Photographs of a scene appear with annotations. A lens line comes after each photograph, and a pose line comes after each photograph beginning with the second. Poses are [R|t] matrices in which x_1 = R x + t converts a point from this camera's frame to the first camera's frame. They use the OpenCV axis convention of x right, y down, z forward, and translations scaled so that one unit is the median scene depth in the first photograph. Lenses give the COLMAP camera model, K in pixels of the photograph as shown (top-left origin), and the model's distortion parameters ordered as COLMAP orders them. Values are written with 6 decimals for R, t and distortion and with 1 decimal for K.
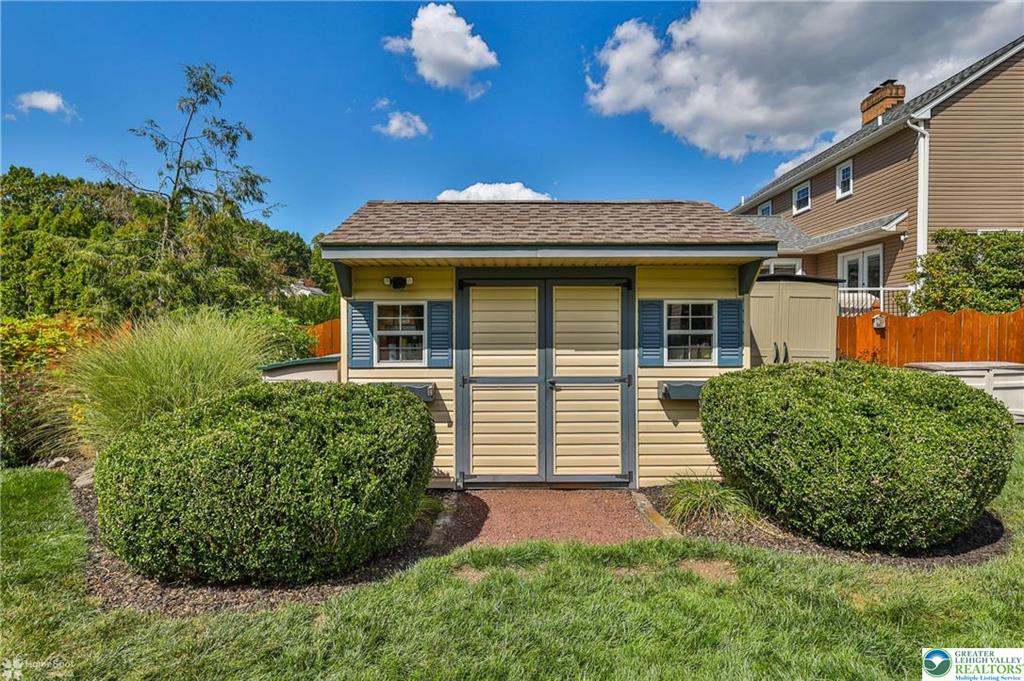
lens RADIAL K [[512.1, 0, 510.8], [0, 512.1, 339.1], [0, 0, 1]] dist [-0.004770, -0.000823]
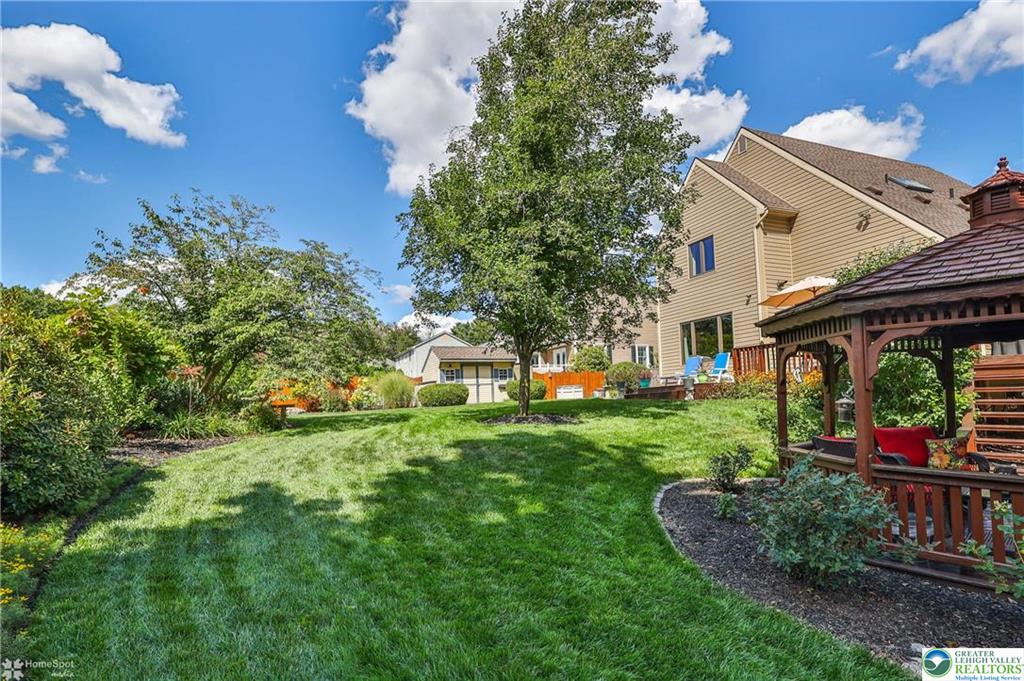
lens RADIAL K [[512.1, 0, 510.4], [0, 512.1, 342.0], [0, 0, 1]] dist [-0.004770, -0.000823]
pose [[0.924965, 0.017515, 0.379649, -0.560374], [0.032774, 0.991540, -0.125596, 0.110908], [-0.378637, 0.128614, 0.916566, -1.378893]]
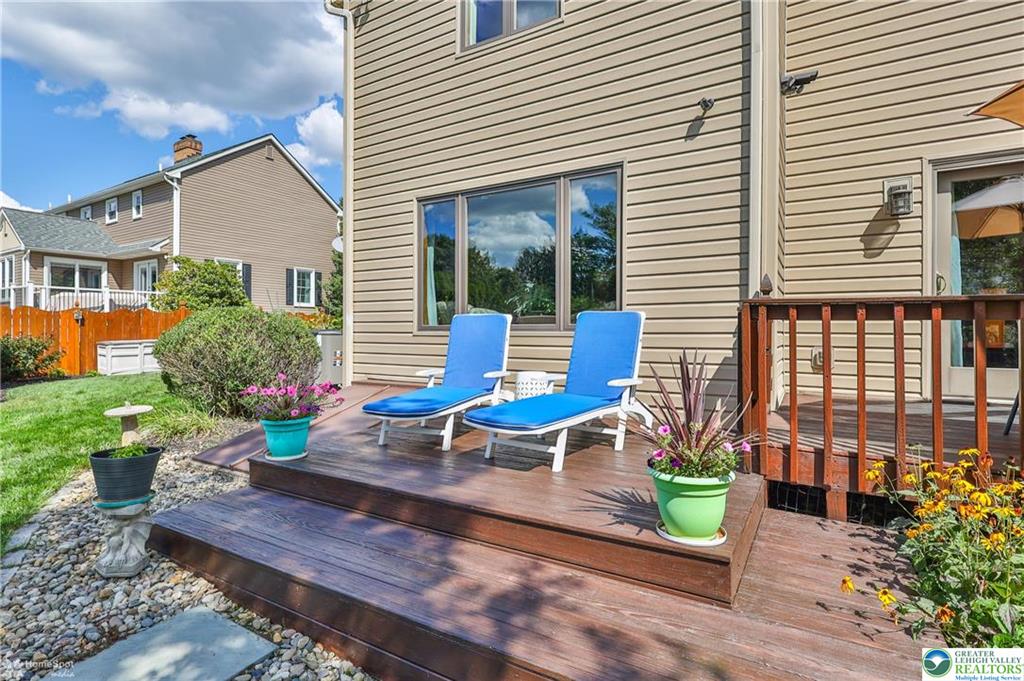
lens RADIAL K [[512.1, 0, 508.1], [0, 512.1, 333.5], [0, 0, 1]] dist [-0.004770, -0.000823]
pose [[0.526785, -0.009554, 0.849945, 0.060084], [0.008569, 0.999946, 0.005929, 0.014858], [-0.849955, 0.004160, 0.526838, -0.580365]]
